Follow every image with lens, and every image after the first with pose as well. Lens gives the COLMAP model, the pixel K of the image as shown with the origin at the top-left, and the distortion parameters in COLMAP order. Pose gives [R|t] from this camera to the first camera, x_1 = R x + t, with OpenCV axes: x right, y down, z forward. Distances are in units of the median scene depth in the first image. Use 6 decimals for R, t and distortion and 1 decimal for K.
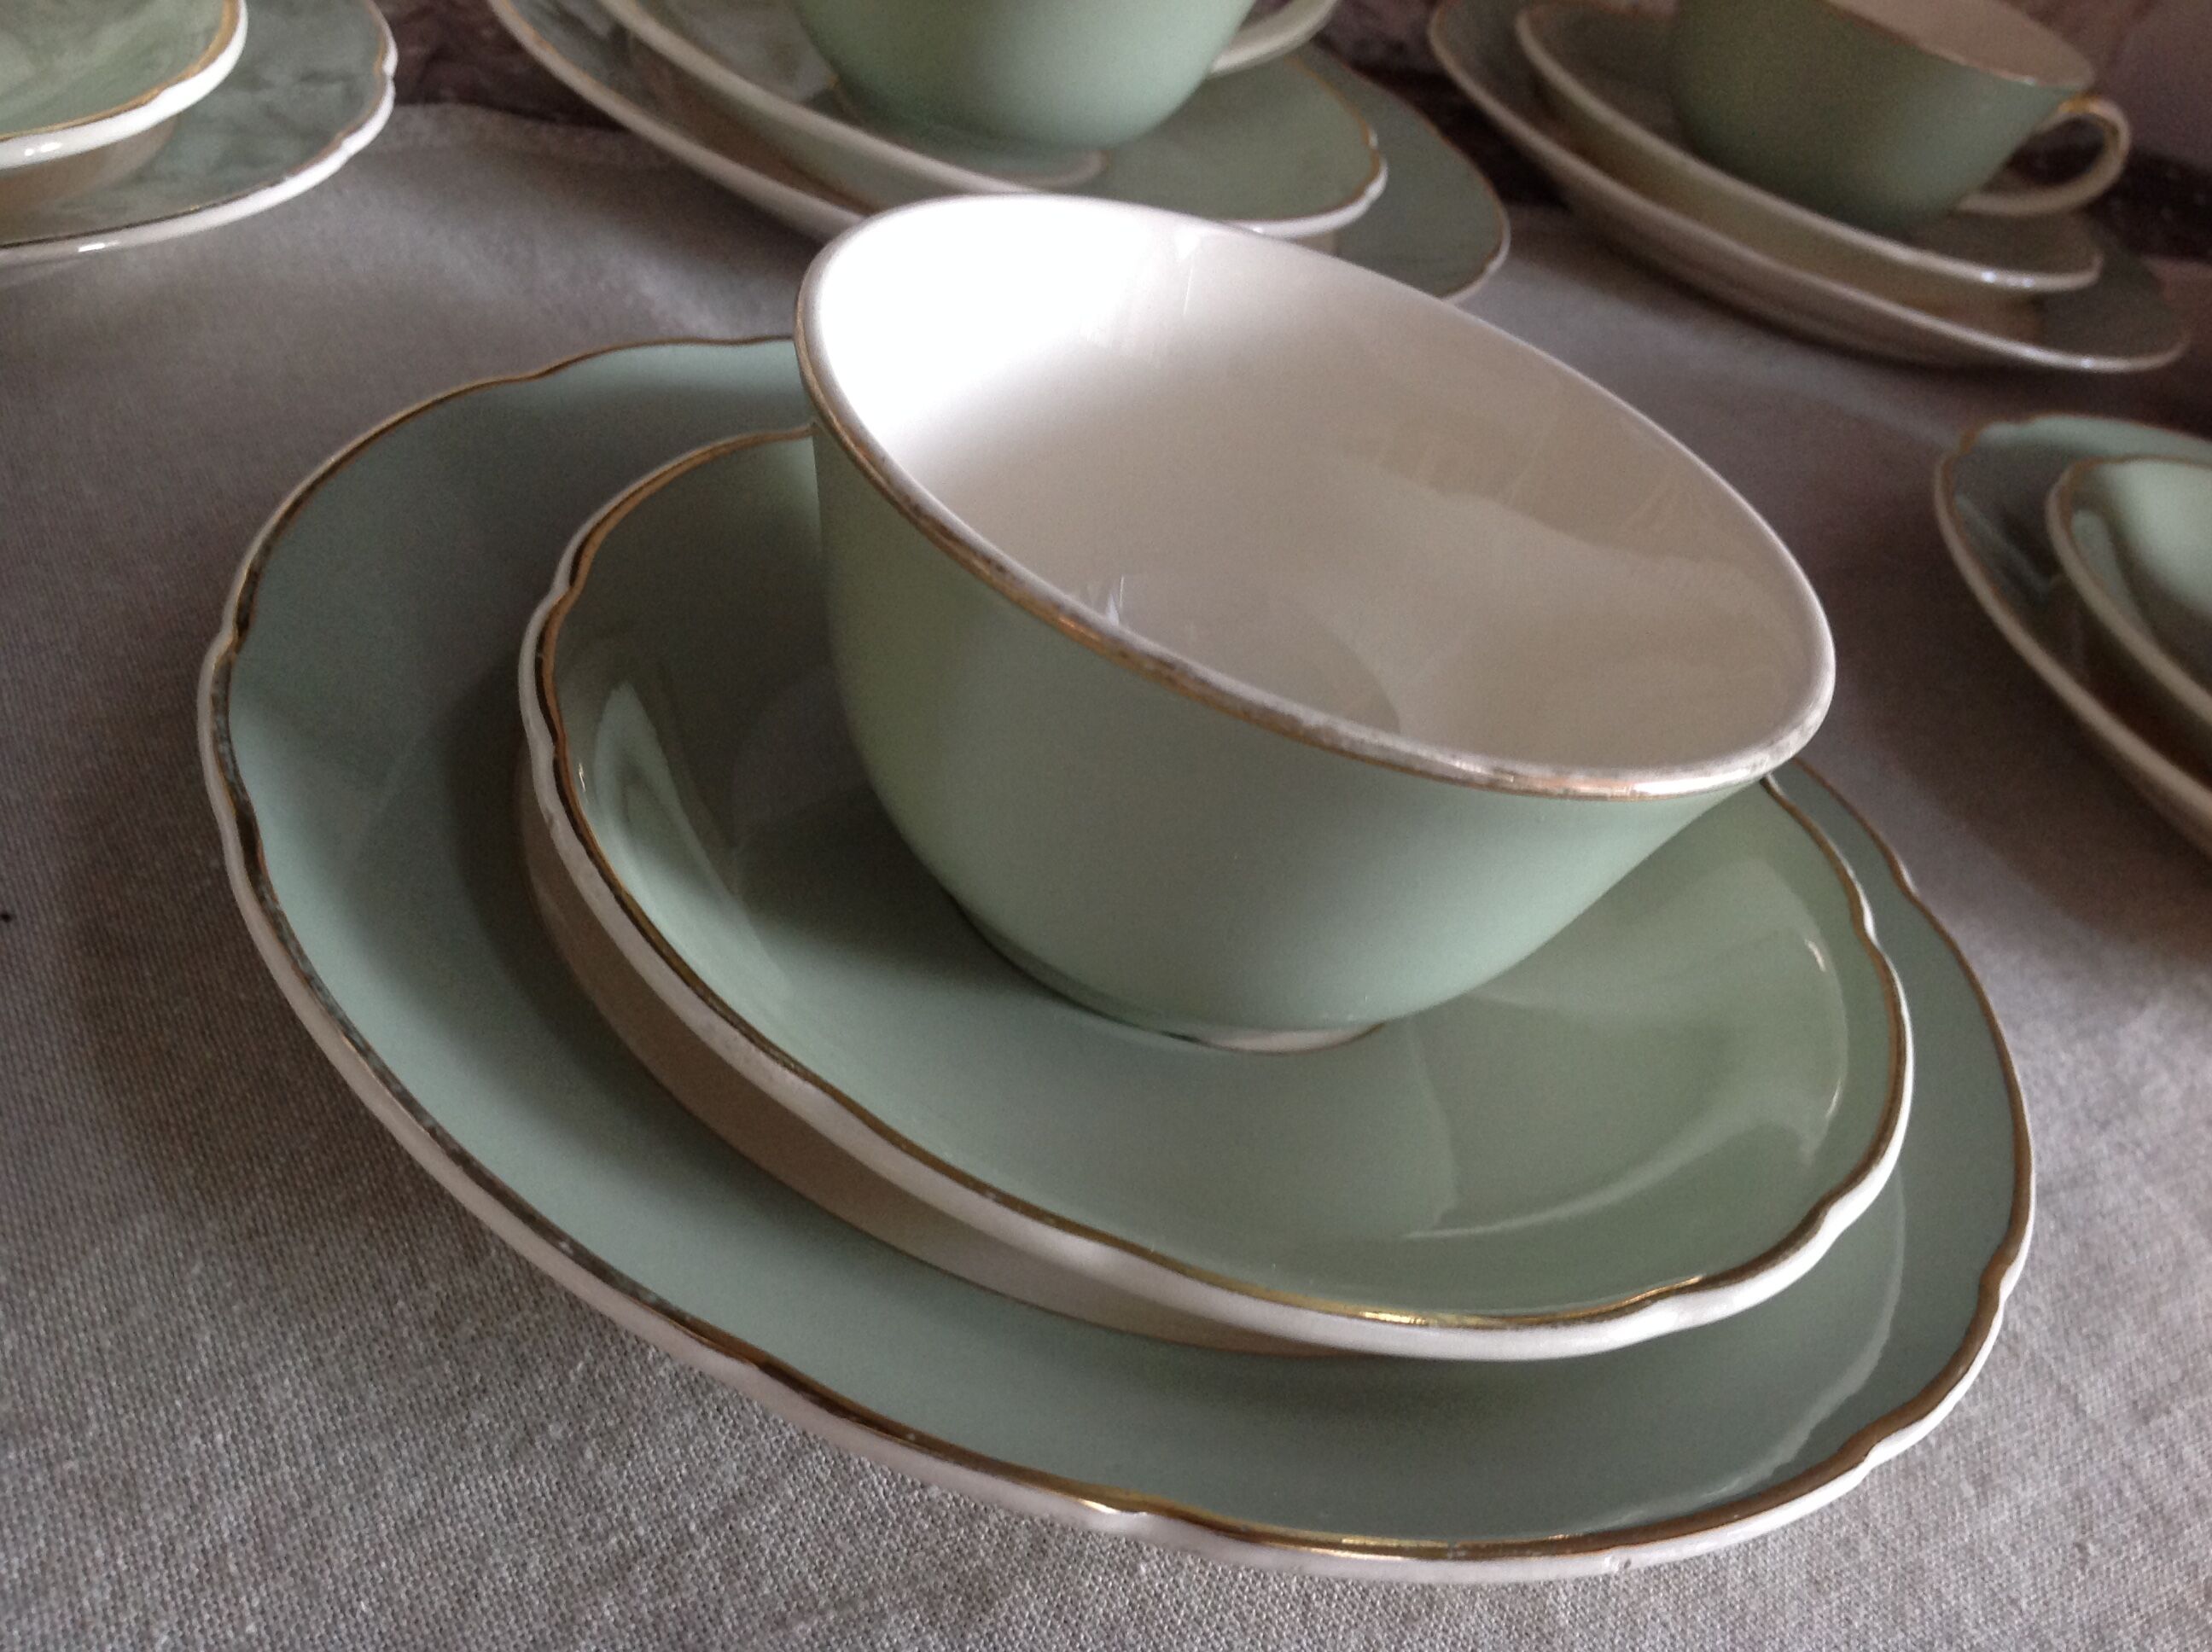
lens RADIAL K [[2176.5, 0, 1106.0], [0, 2176.5, 826.0], [0, 0, 1]] dist [0.012749, -0.072378]
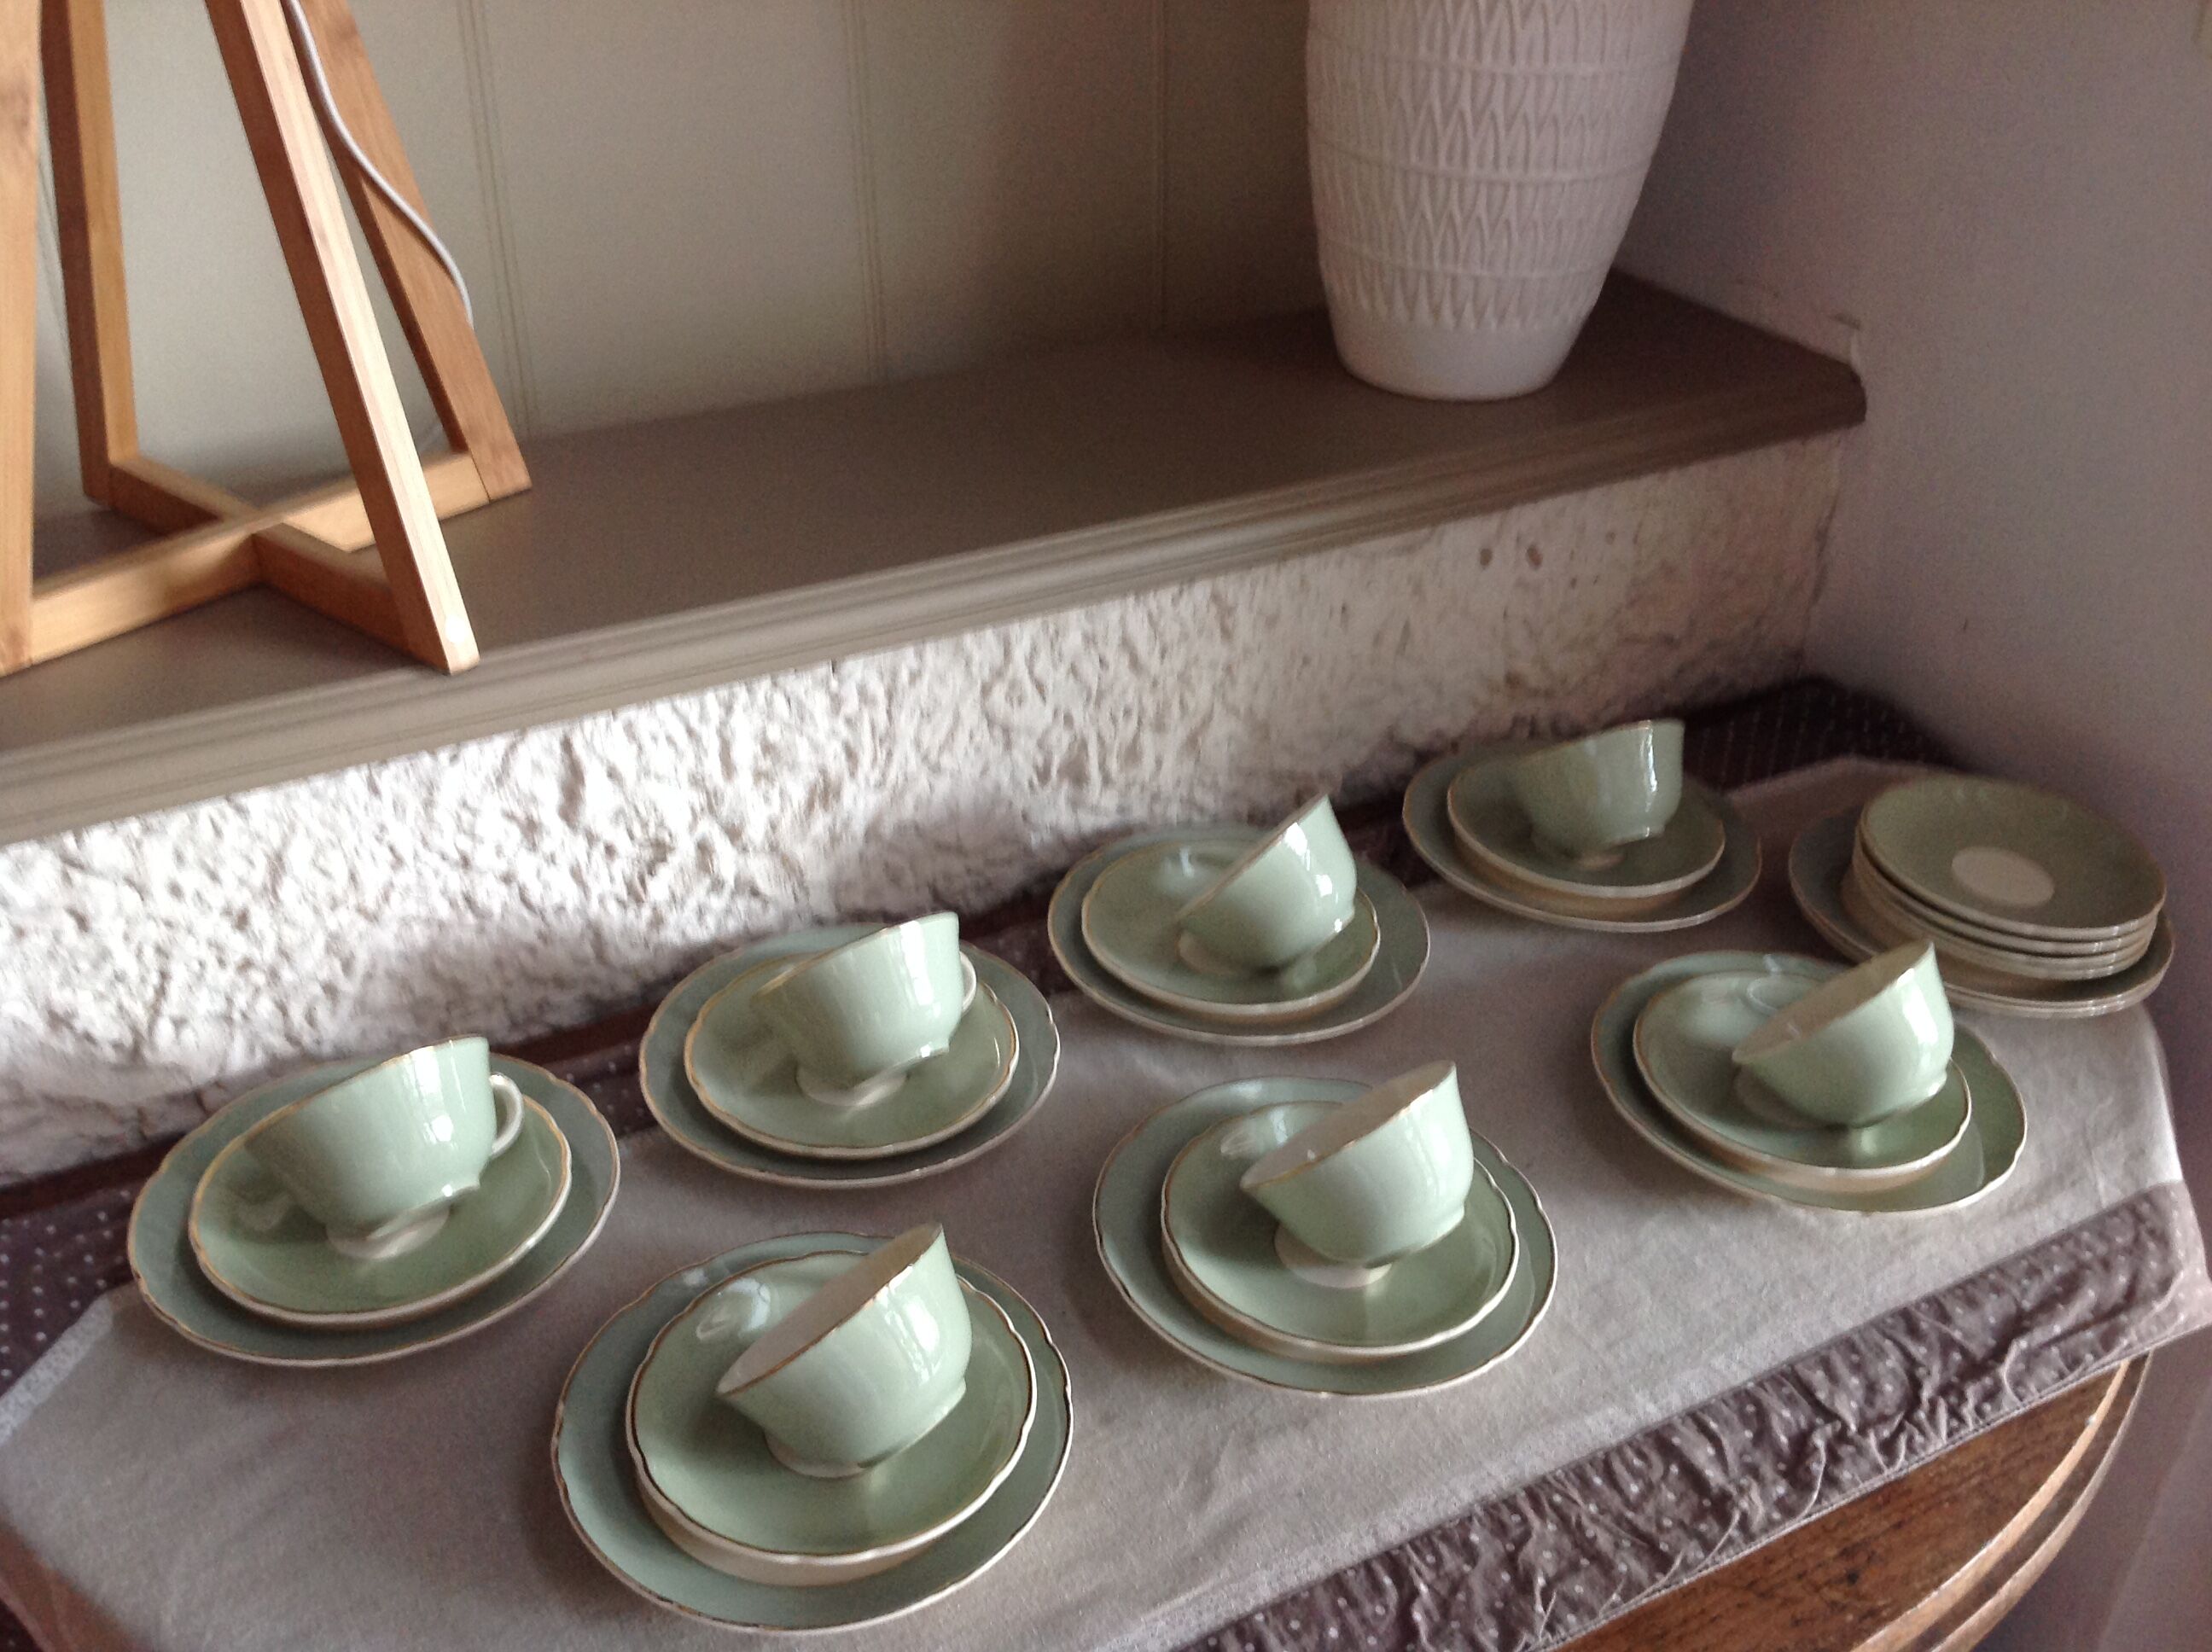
lens RADIAL K [[2110.8, 0, 1106.0], [0, 2110.8, 826.0], [0, 0, 1]] dist [0.141863, -0.356250]
pose [[0.967988, -0.207462, -0.141273, 0.320961], [0.195985, 0.976379, -0.090961, -0.422540], [0.156807, 0.060362, 0.985783, -2.699615]]
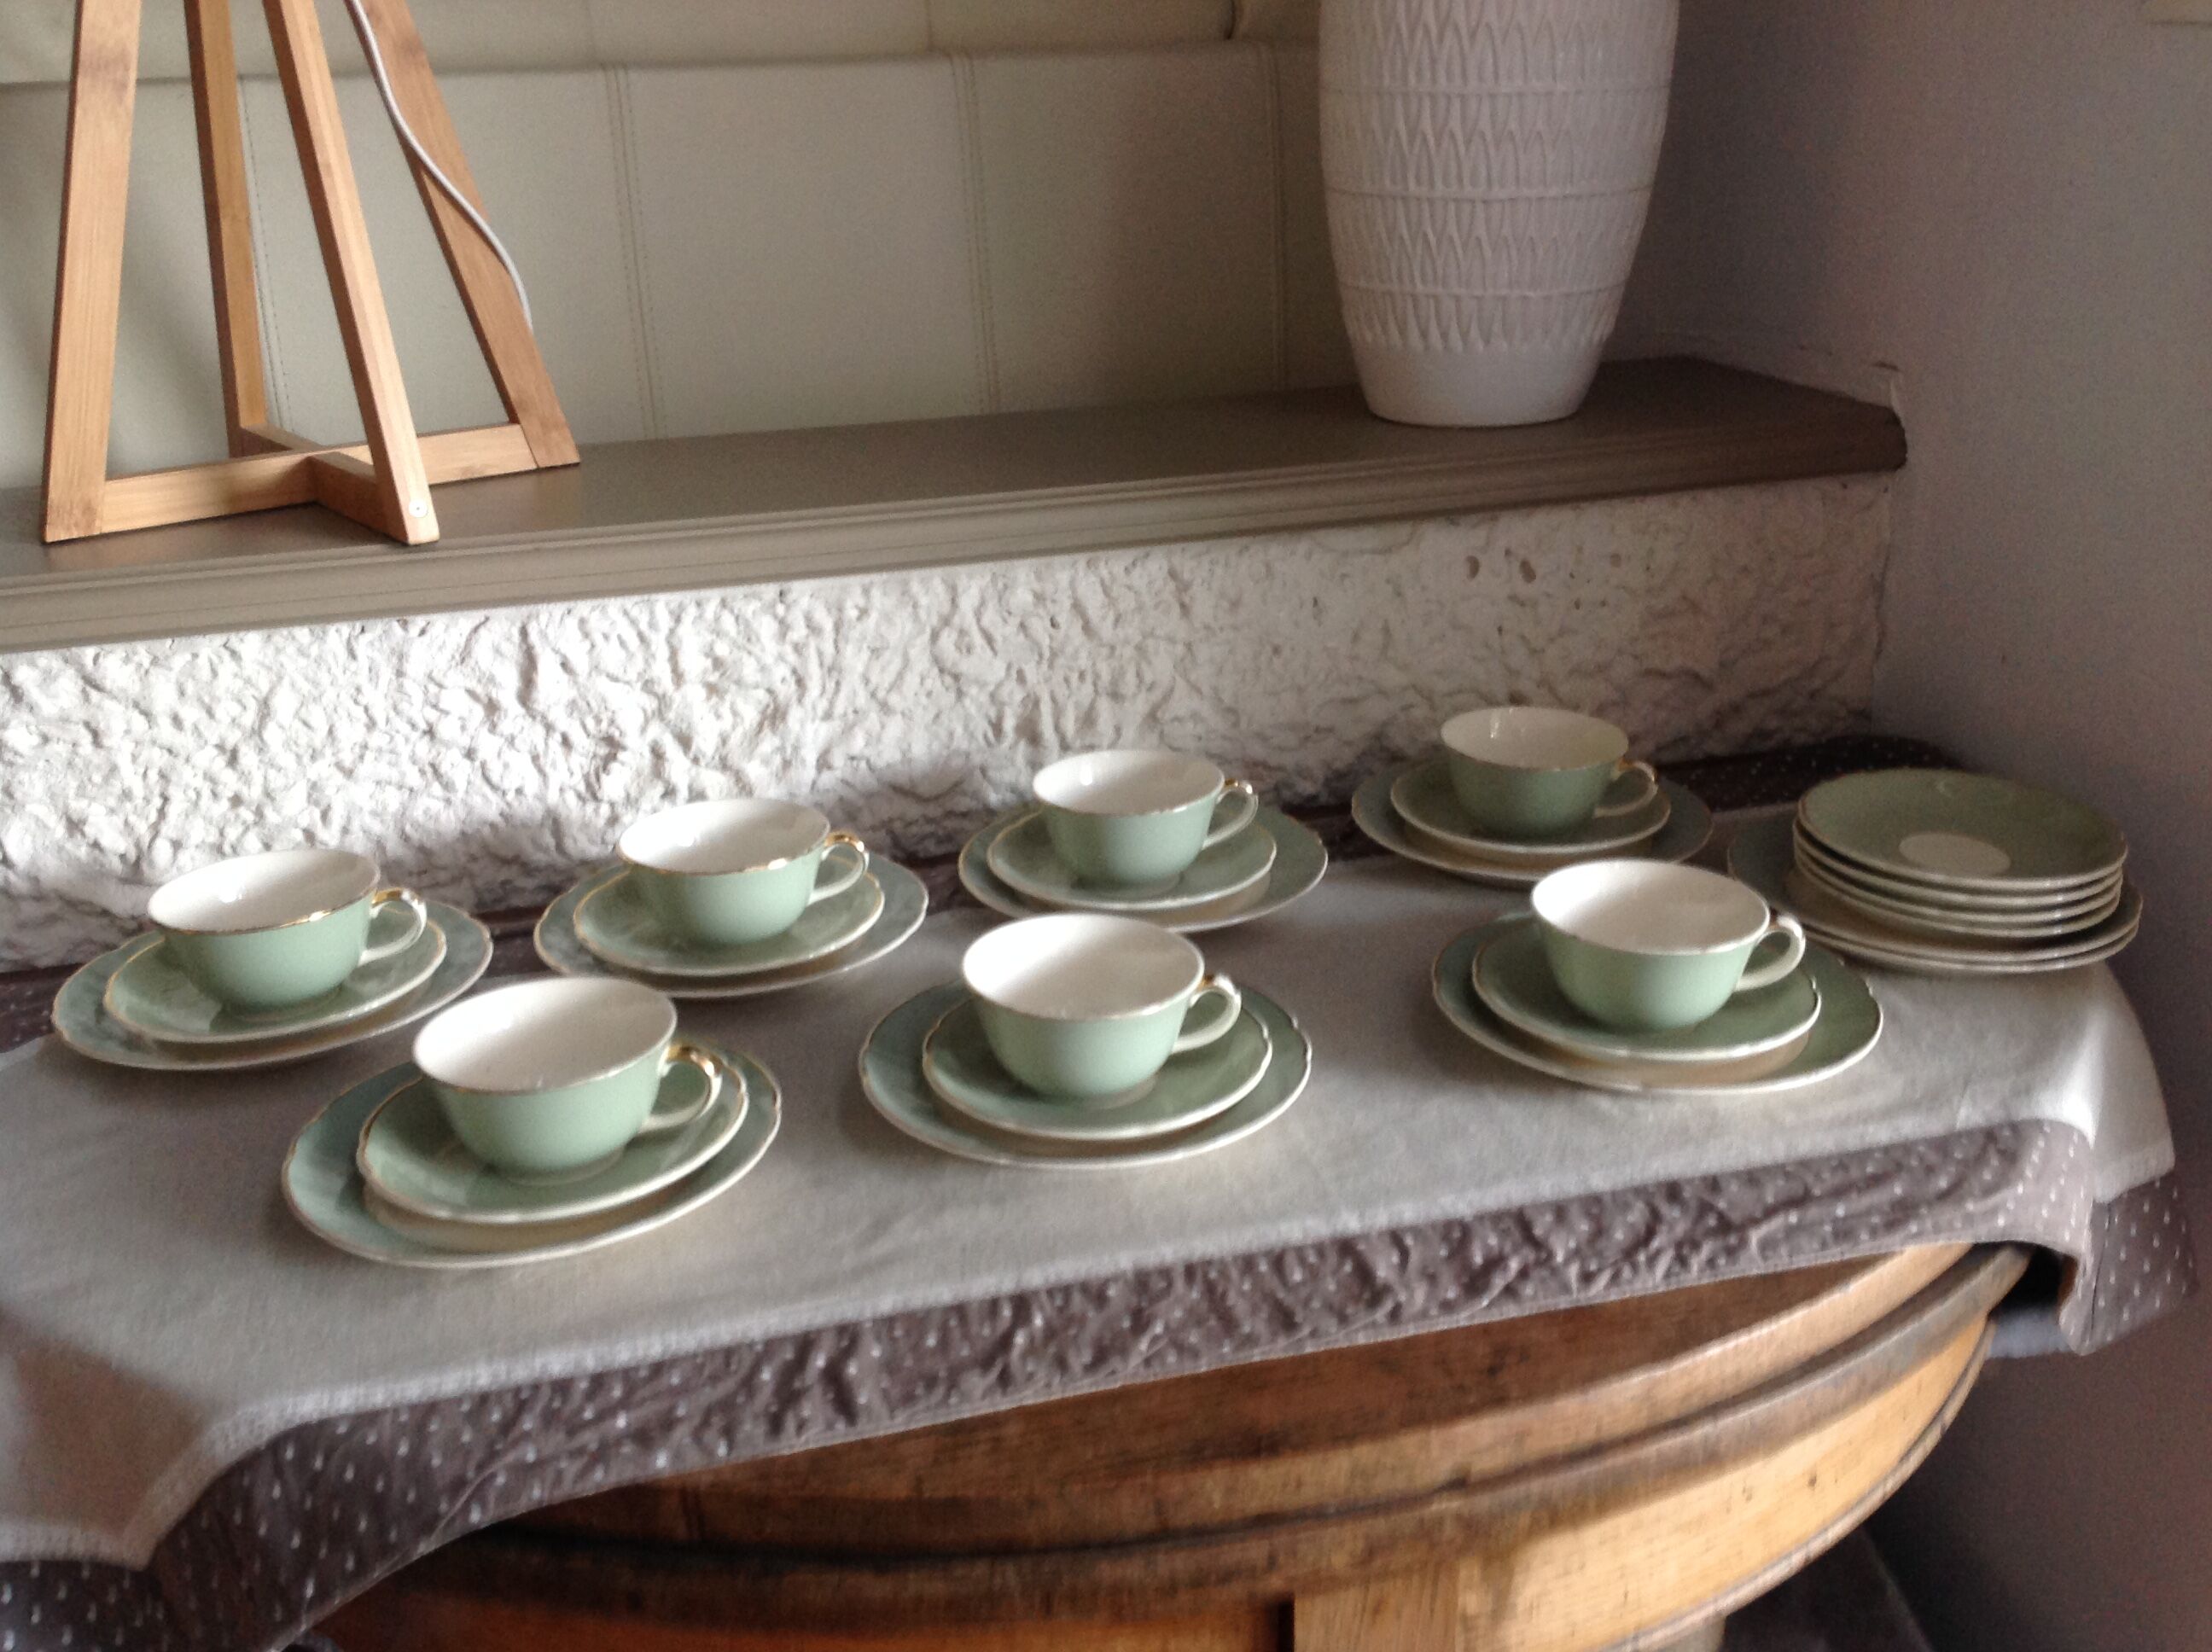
lens RADIAL K [[2094.4, 0, 1101.9], [0, 2094.4, 830.0], [0, 0, 1]] dist [0.141694, -0.349469]
pose [[0.920839, -0.197420, -0.336275, 1.352209], [0.091735, 0.947842, -0.305254, 0.727587], [0.378999, 0.250241, 0.890920, -2.380706]]
